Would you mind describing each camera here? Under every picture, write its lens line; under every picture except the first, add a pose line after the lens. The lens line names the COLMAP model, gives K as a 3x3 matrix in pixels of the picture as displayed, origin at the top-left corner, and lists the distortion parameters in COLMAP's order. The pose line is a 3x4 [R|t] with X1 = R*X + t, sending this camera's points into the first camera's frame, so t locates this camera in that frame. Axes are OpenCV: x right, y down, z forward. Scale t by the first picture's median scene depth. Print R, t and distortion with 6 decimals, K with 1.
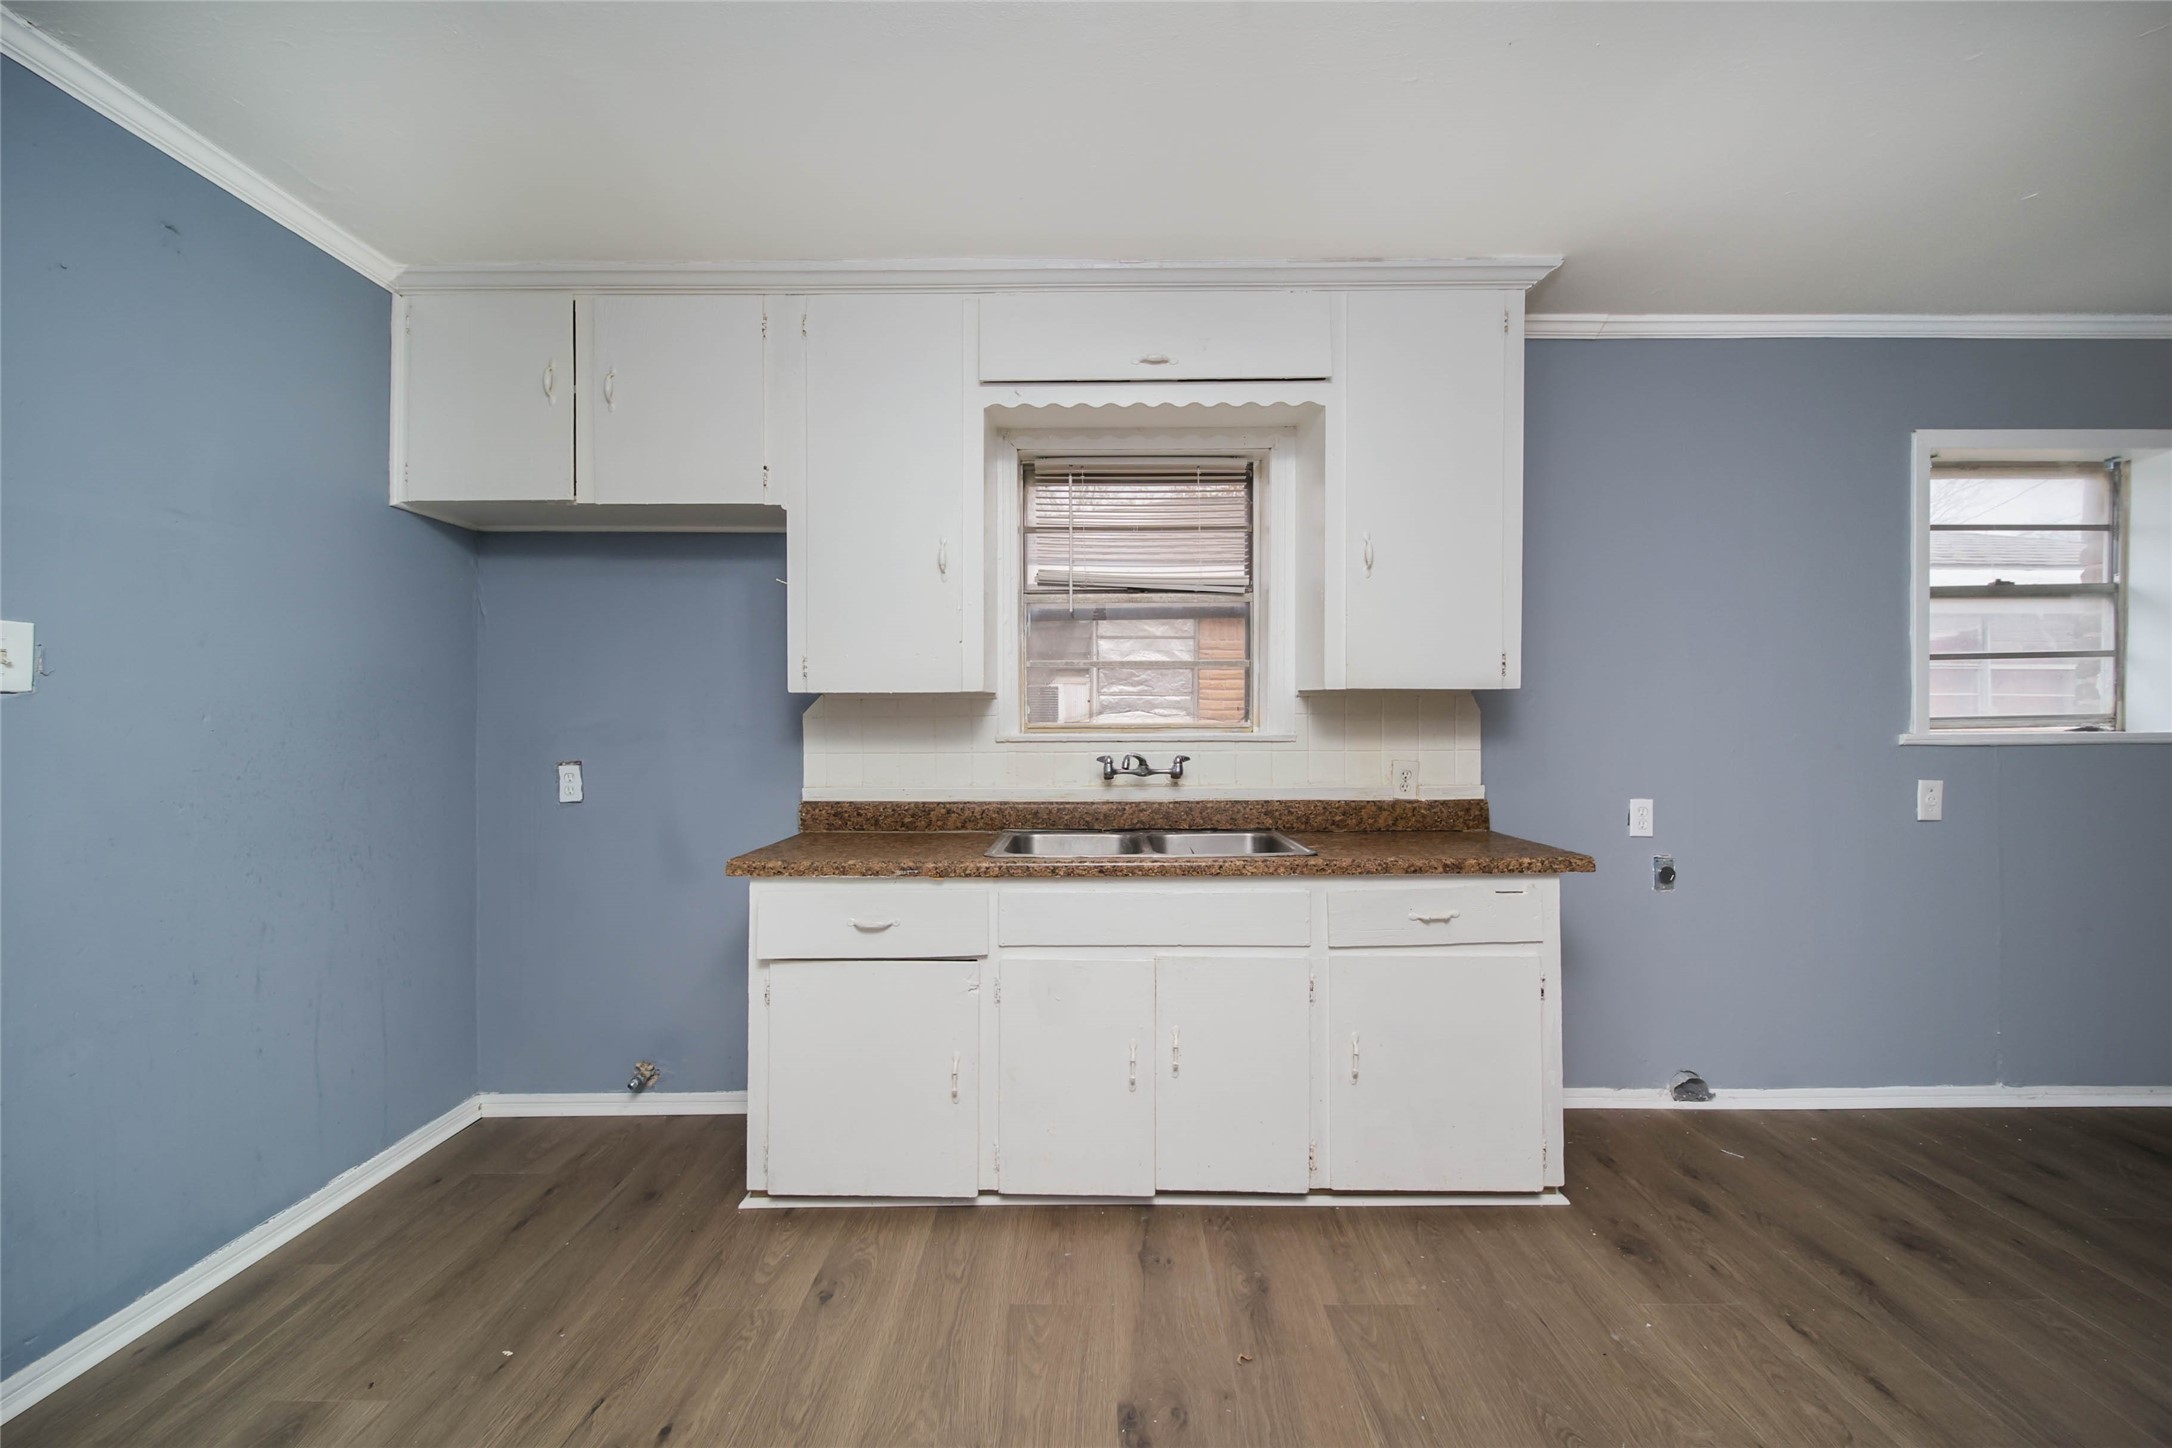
lens RADIAL K [[755.1, 0, 1086.4], [0, 755.1, 722.3], [0, 0, 1]] dist [-0.006232, 0.000026]
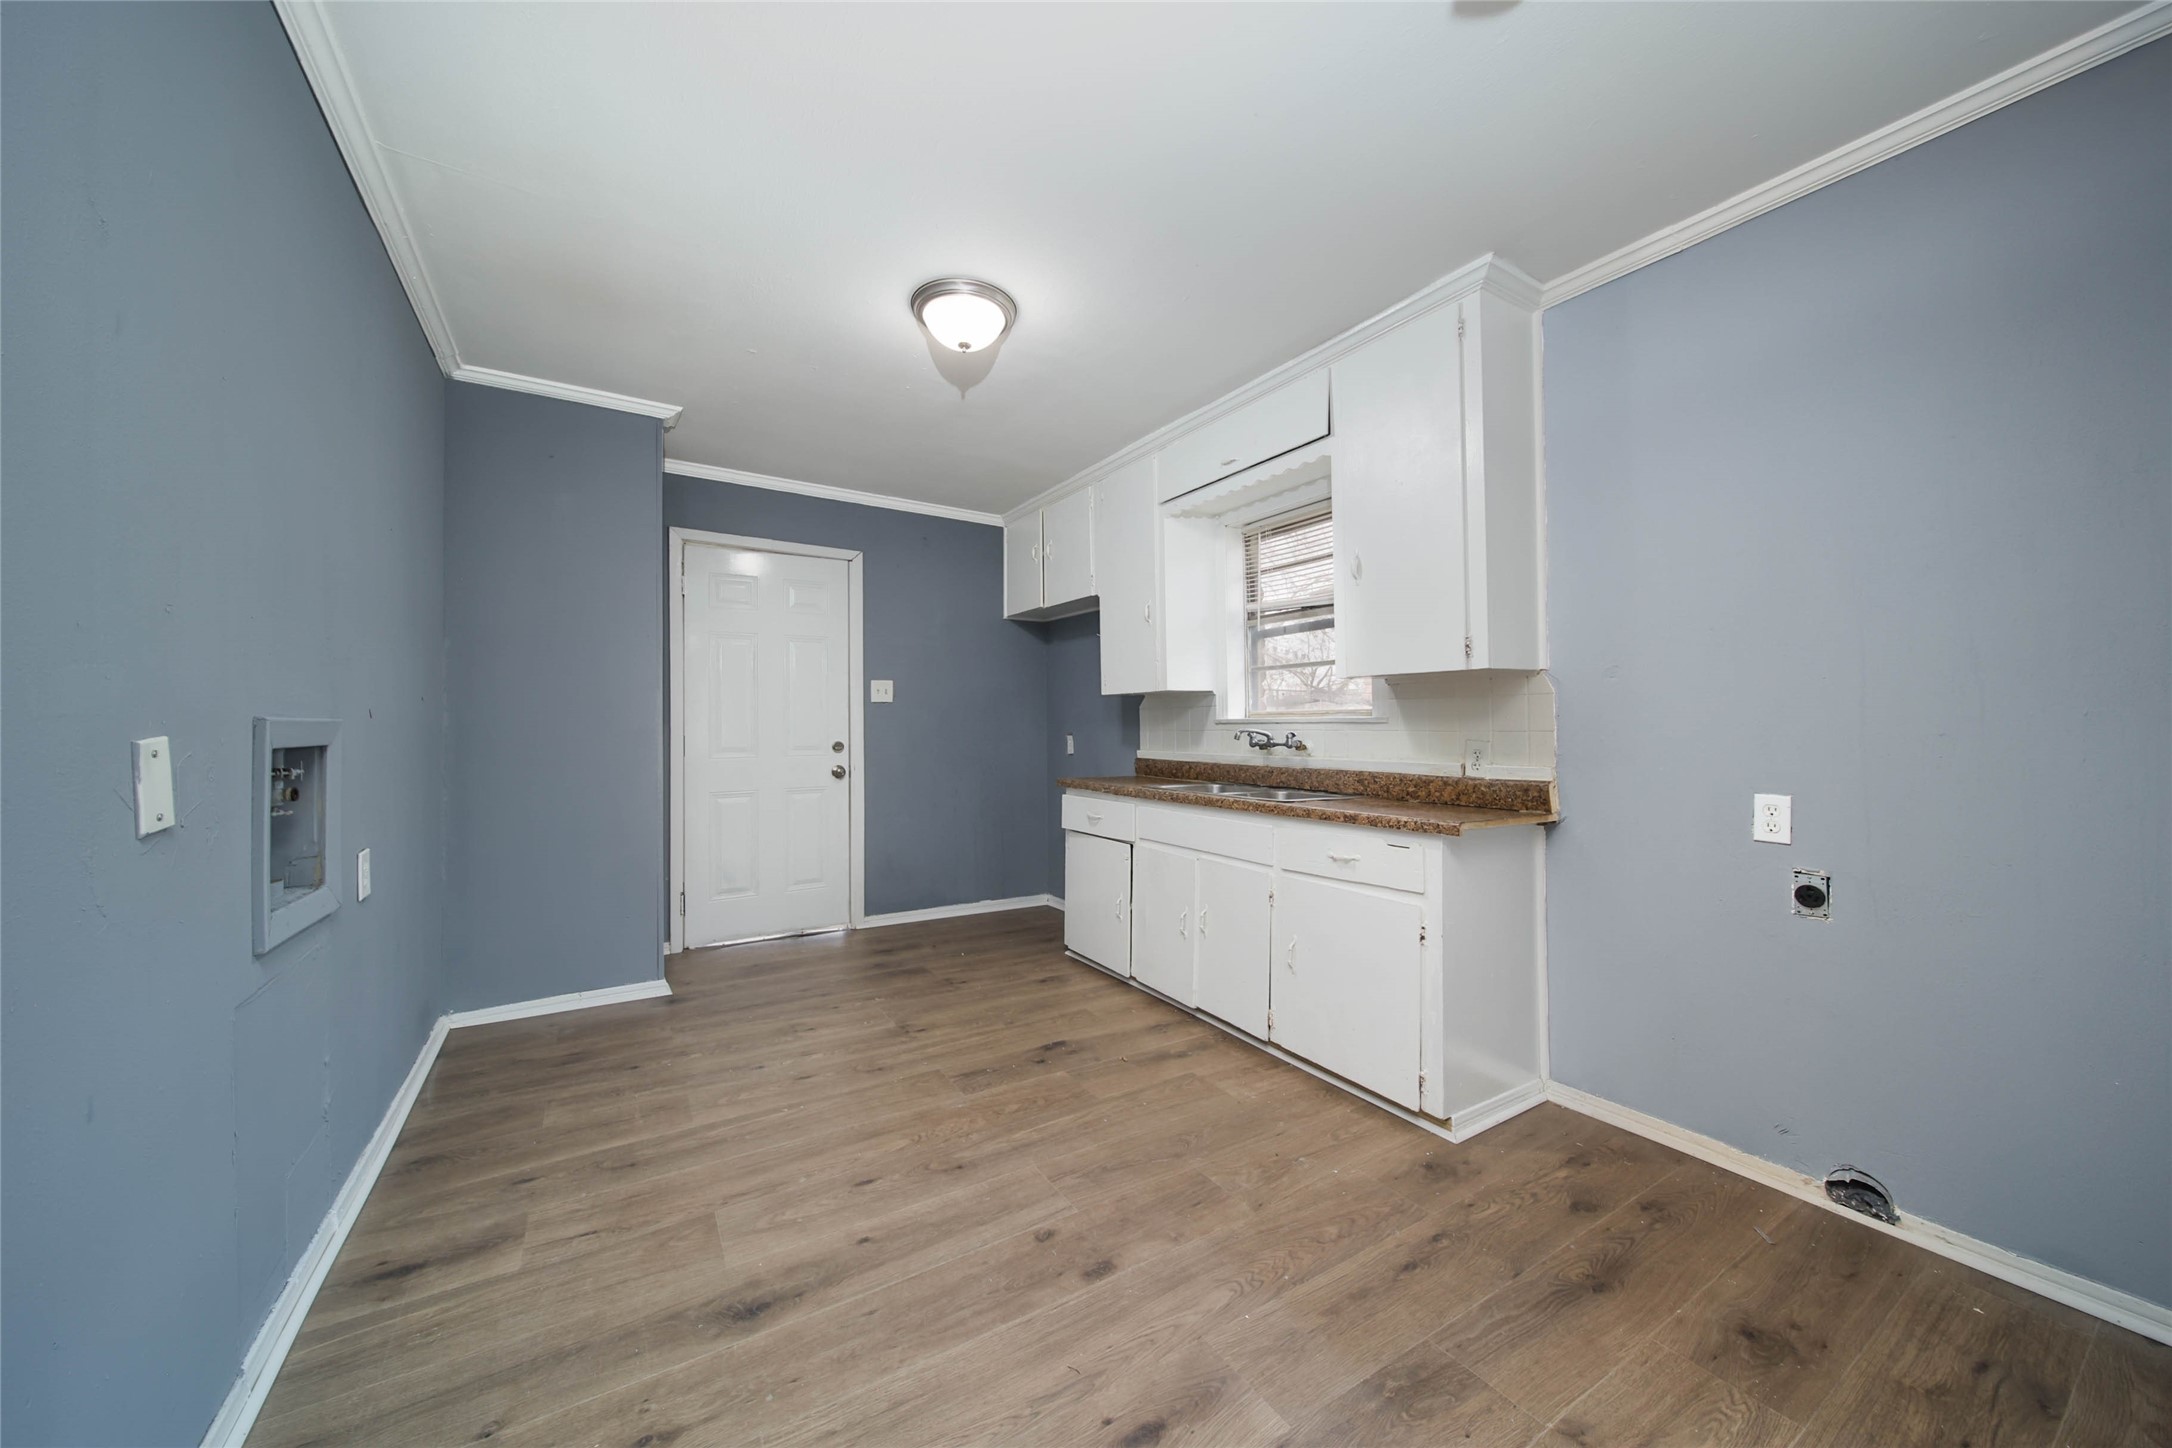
lens RADIAL K [[755.1, 0, 1081.6], [0, 755.1, 722.8], [0, 0, 1]] dist [-0.006232, 0.000026]
pose [[0.536049, -0.001572, -0.844186, 1.033170], [0.004508, 0.999989, 0.001000, 0.022817], [0.844175, -0.004342, 0.536050, -0.032609]]
